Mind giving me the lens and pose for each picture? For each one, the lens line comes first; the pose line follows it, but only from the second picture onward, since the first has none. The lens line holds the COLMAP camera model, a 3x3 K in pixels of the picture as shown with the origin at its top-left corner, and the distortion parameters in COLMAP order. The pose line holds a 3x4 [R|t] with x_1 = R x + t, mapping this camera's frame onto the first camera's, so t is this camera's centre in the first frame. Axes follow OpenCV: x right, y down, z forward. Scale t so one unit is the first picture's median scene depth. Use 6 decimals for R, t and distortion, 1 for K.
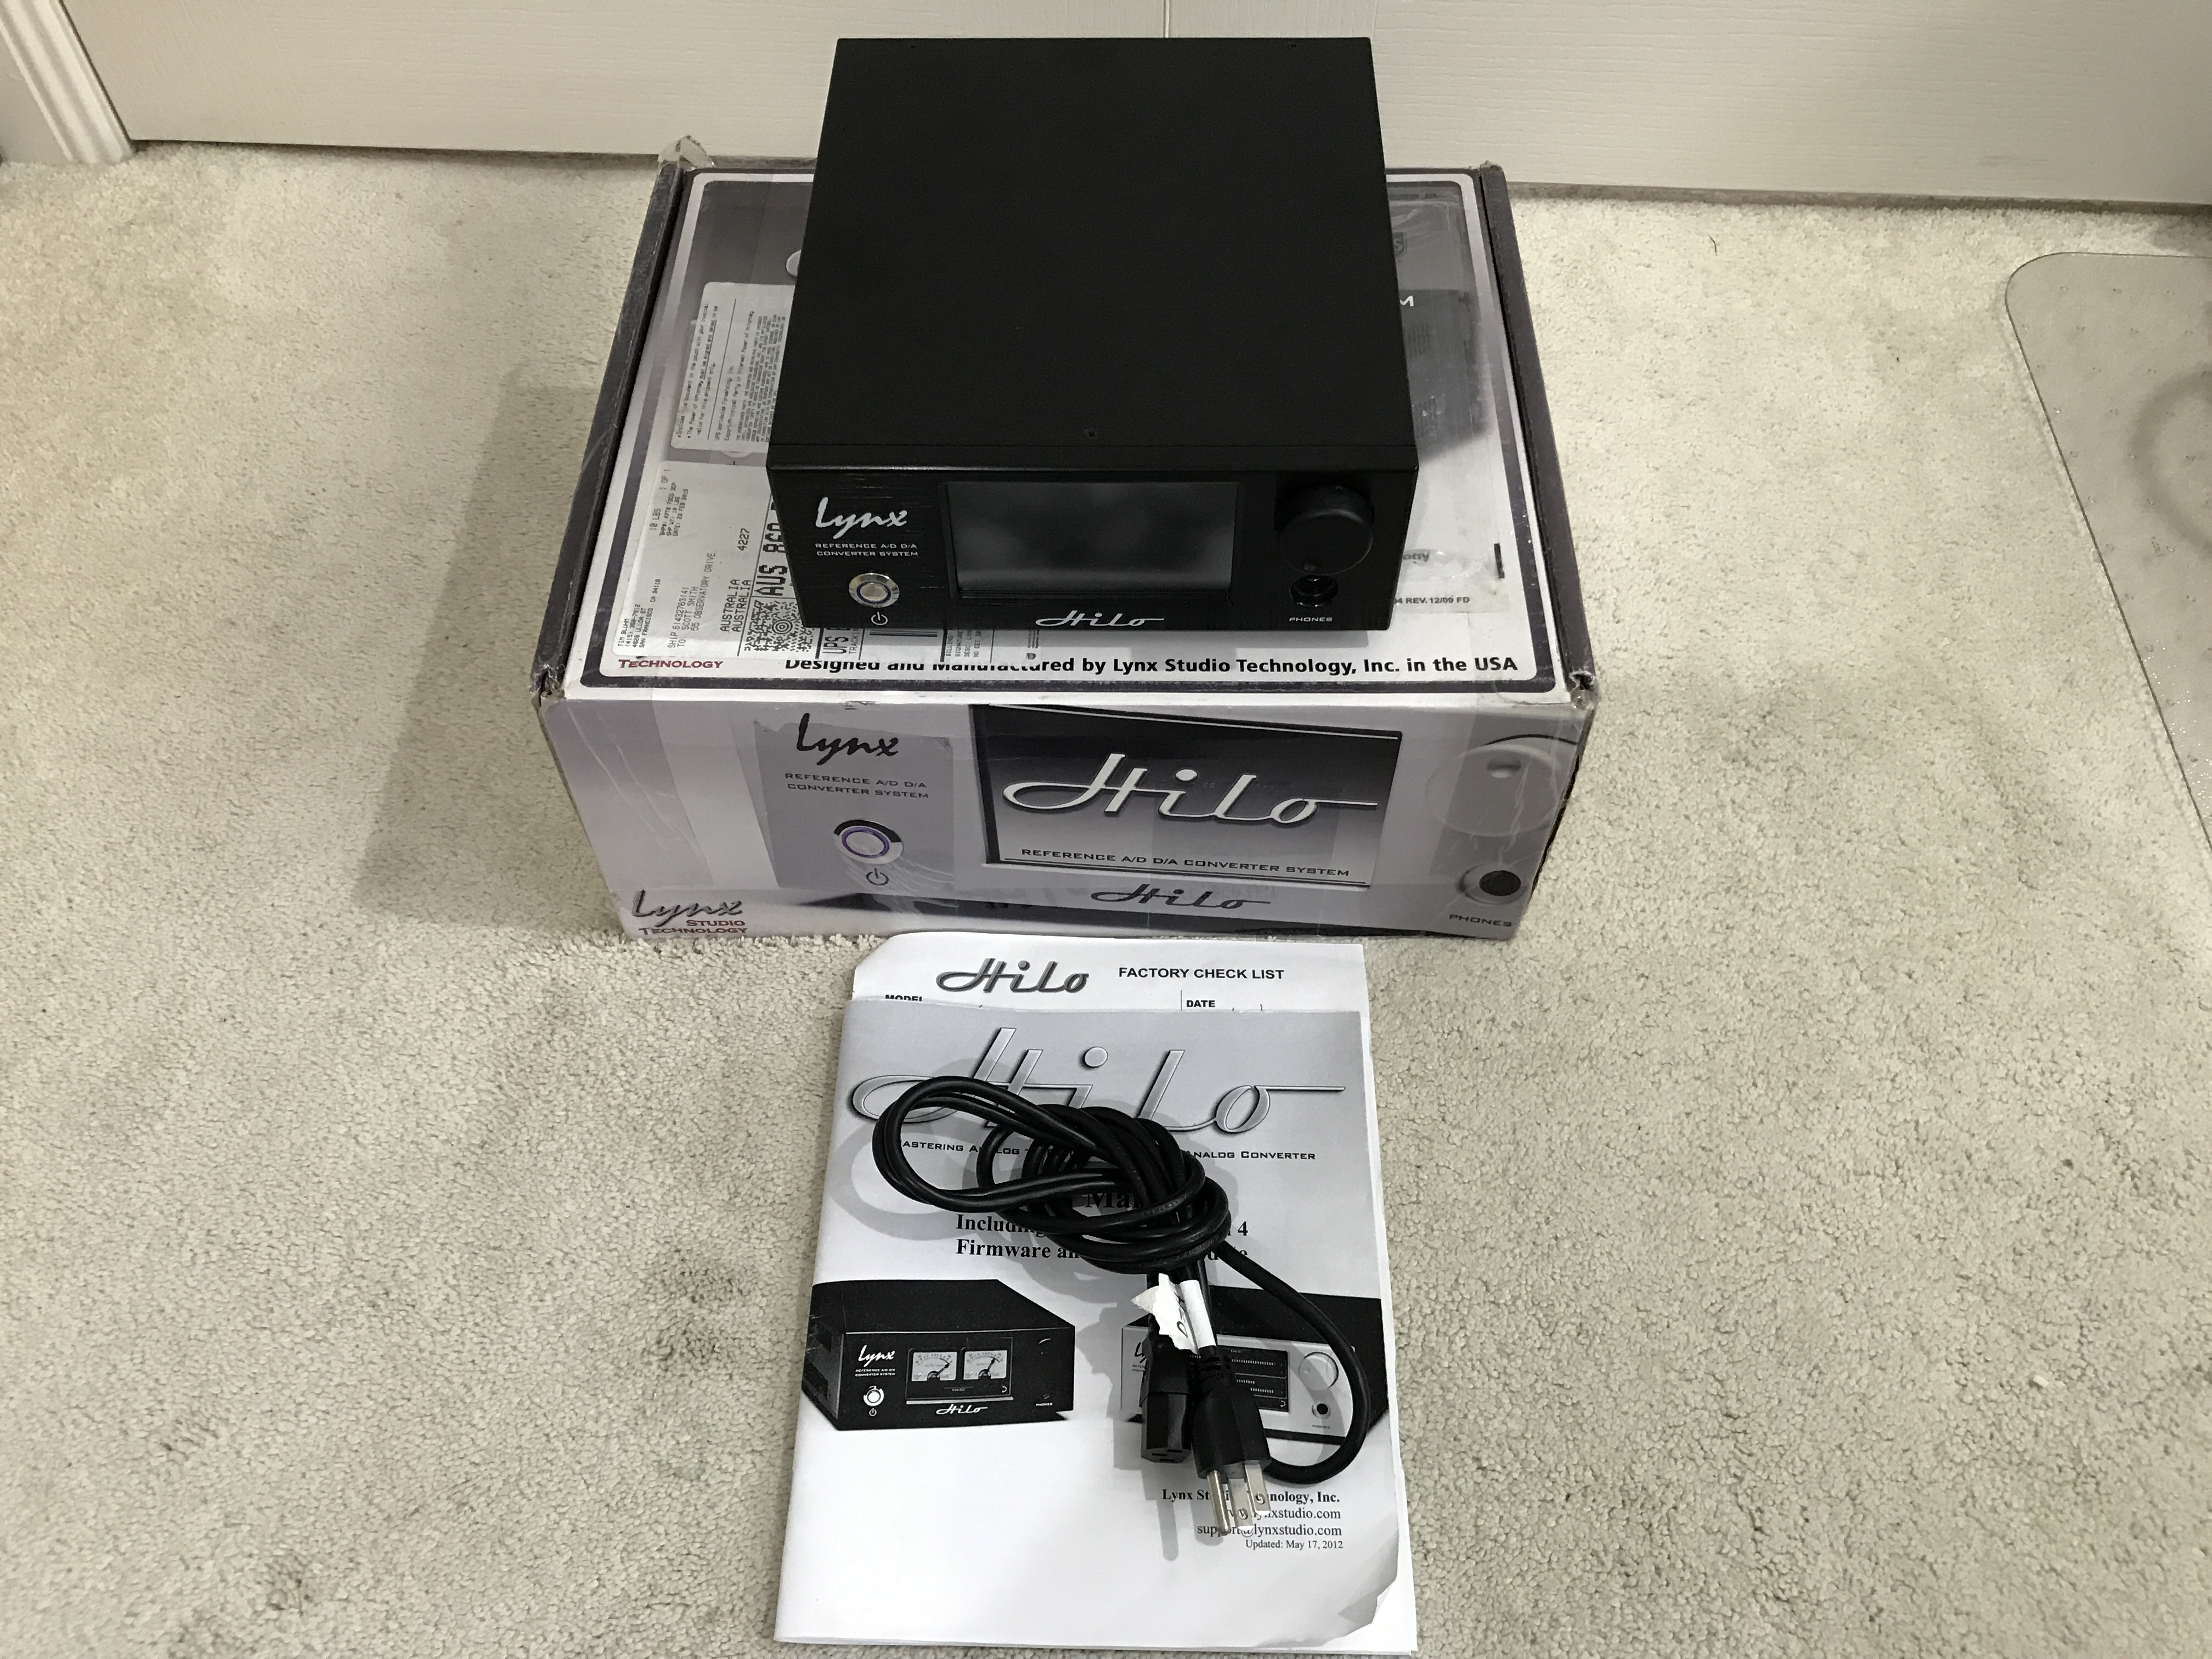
lens RADIAL K [[1847.6, 0, 1092.2], [0, 1847.6, 811.9], [0, 0, 1]] dist [-0.017971, 0.004014]
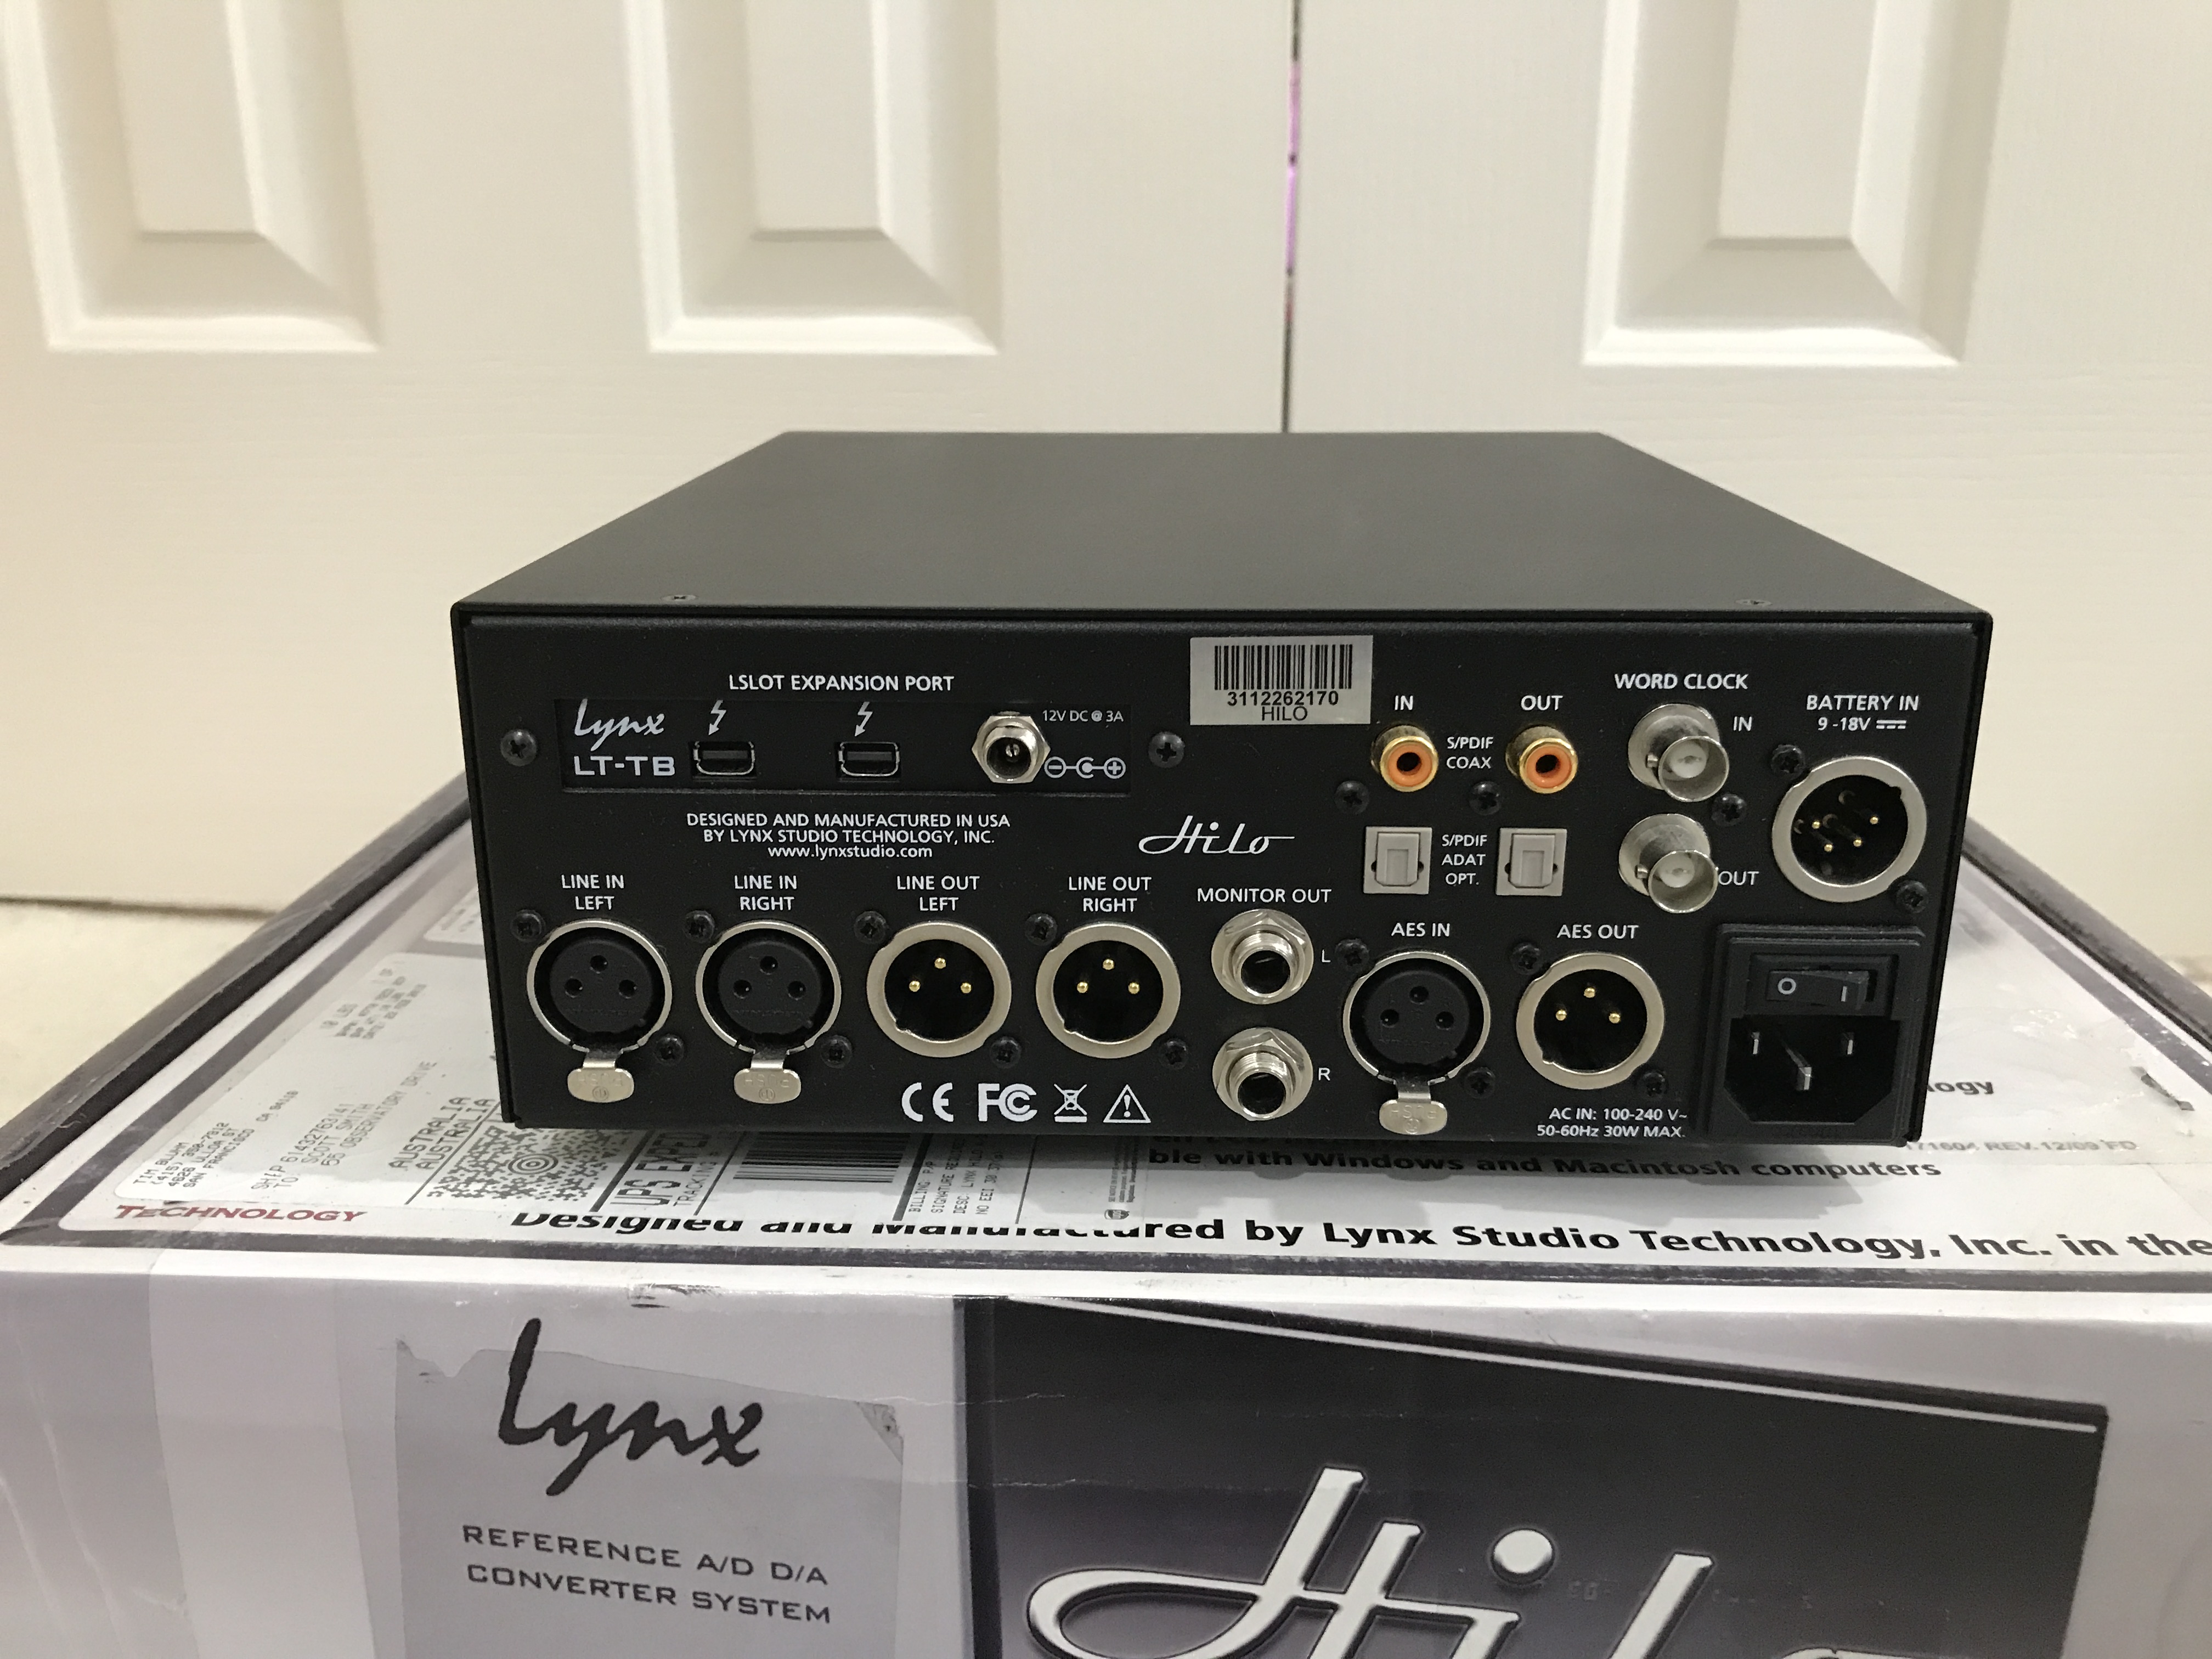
lens RADIAL K [[1847.6, 0, 1101.9], [0, 1847.6, 833.6], [0, 0, 1]] dist [-0.017971, 0.004014]
pose [[0.999587, 0.020311, -0.020352, -0.029871], [-0.028538, 0.787248, -0.615975, 0.098987], [0.003511, 0.616301, 0.787503, 0.624541]]
